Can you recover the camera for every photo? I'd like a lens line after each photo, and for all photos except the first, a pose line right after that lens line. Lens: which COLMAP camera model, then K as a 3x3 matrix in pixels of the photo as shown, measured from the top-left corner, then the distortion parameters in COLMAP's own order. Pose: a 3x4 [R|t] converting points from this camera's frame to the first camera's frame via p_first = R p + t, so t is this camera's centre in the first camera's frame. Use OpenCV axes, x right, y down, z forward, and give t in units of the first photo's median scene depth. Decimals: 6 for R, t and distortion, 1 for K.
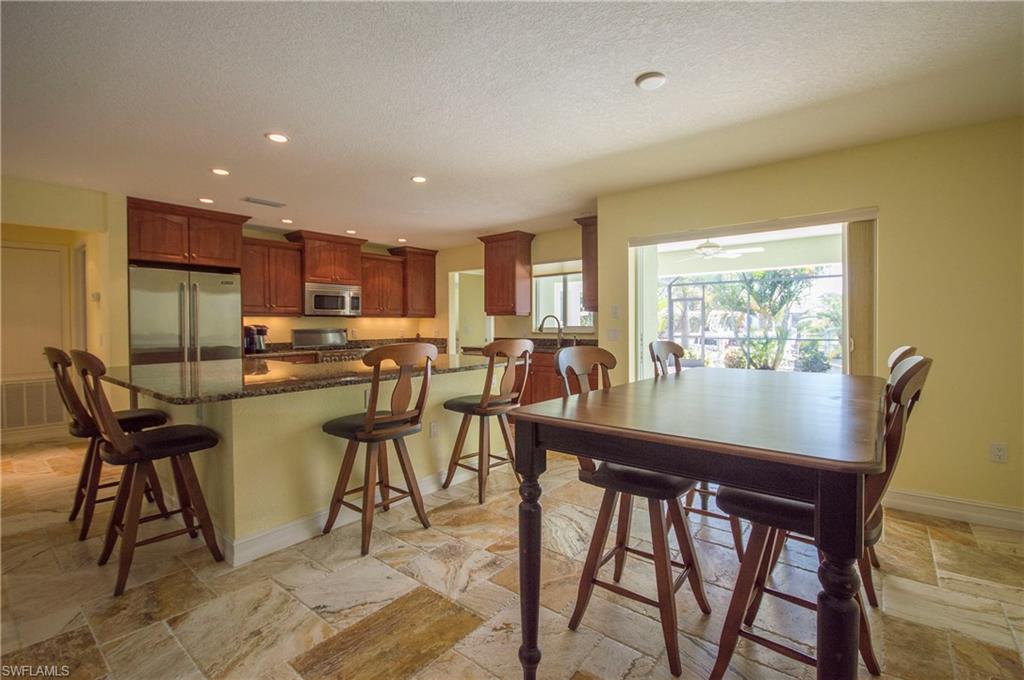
lens RADIAL K [[468.5, 0, 481.7], [0, 468.5, 329.4], [0, 0, 1]] dist [0.000227, -0.001716]
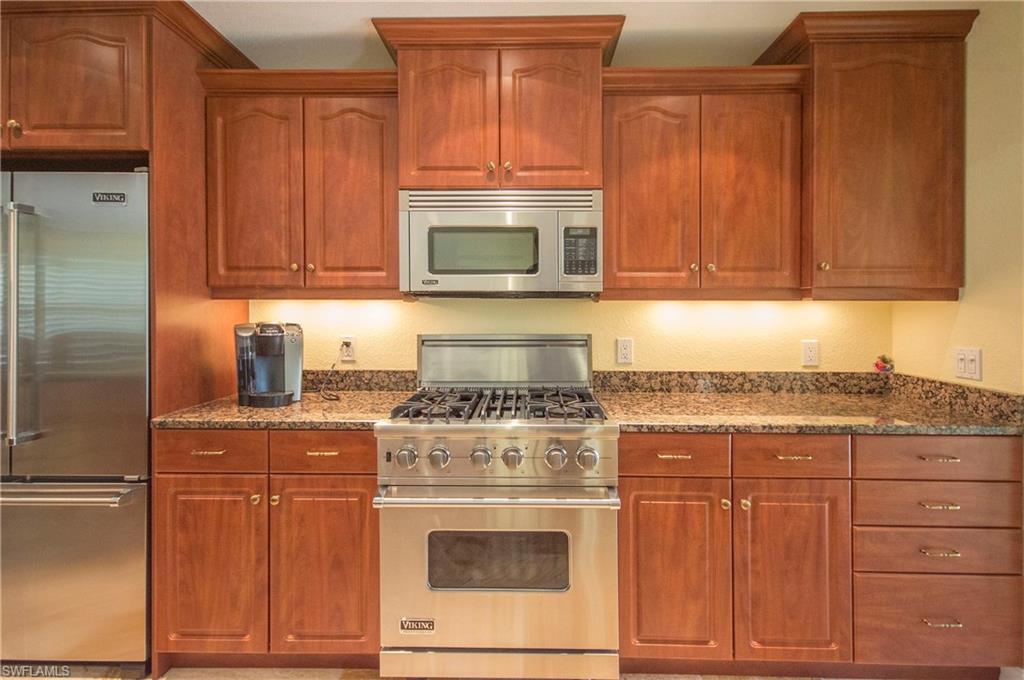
lens RADIAL K [[560.3, 0, 552.4], [0, 560.3, 323.9], [0, 0, 1]] dist [0.013399, -0.000929]
pose [[0.661235, 0.028072, -0.749654, -0.024637], [-0.015996, 0.999600, 0.023322, -0.021443], [0.750009, -0.003430, 0.661419, 0.873924]]
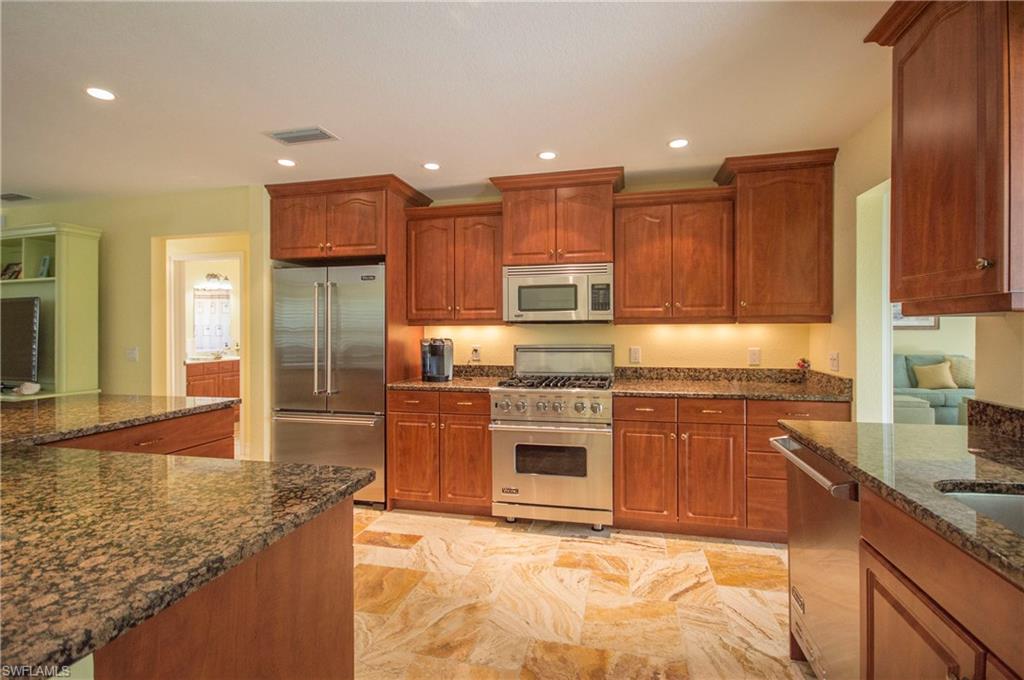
lens RADIAL K [[468.5, 0, 533.9], [0, 468.5, 329.4], [0, 0, 1]] dist [0.000227, -0.001716]
pose [[0.478024, 0.004171, -0.878337, 0.166228], [-0.008994, 0.999960, -0.000146, -0.022761], [0.878301, 0.007970, 0.478042, 0.796857]]
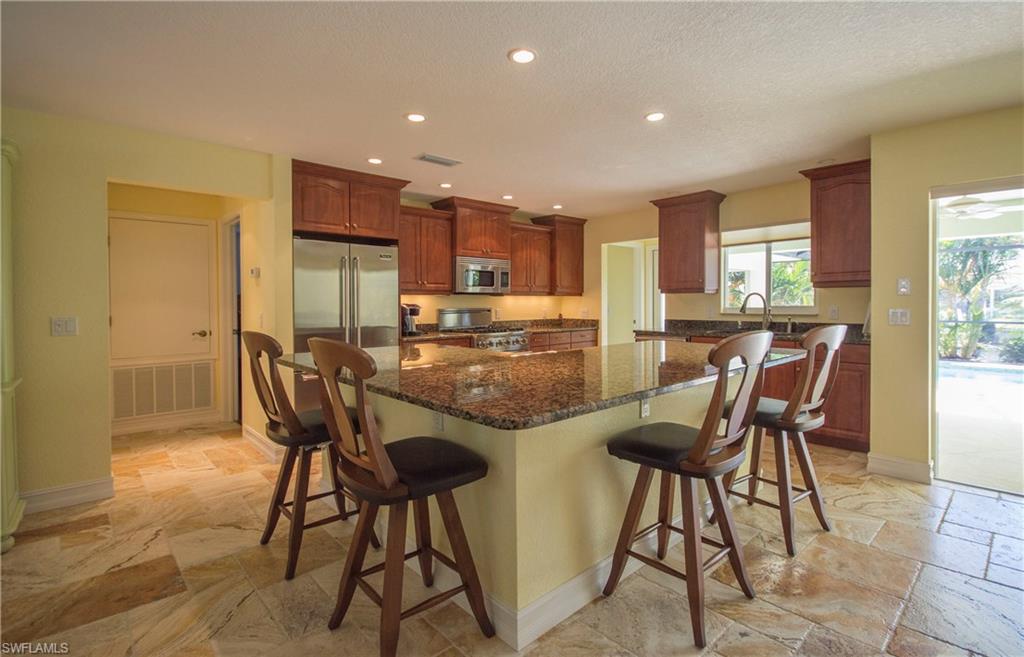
lens RADIAL K [[475.7, 0, 484.6], [0, 475.7, 307.0], [0, 0, 1]] dist [0.004253, -0.000805]
pose [[0.990395, 0.002103, -0.138250, -0.211296], [-0.002495, 0.999993, -0.002664, -0.002047], [0.138244, 0.002983, 0.990394, 0.125481]]
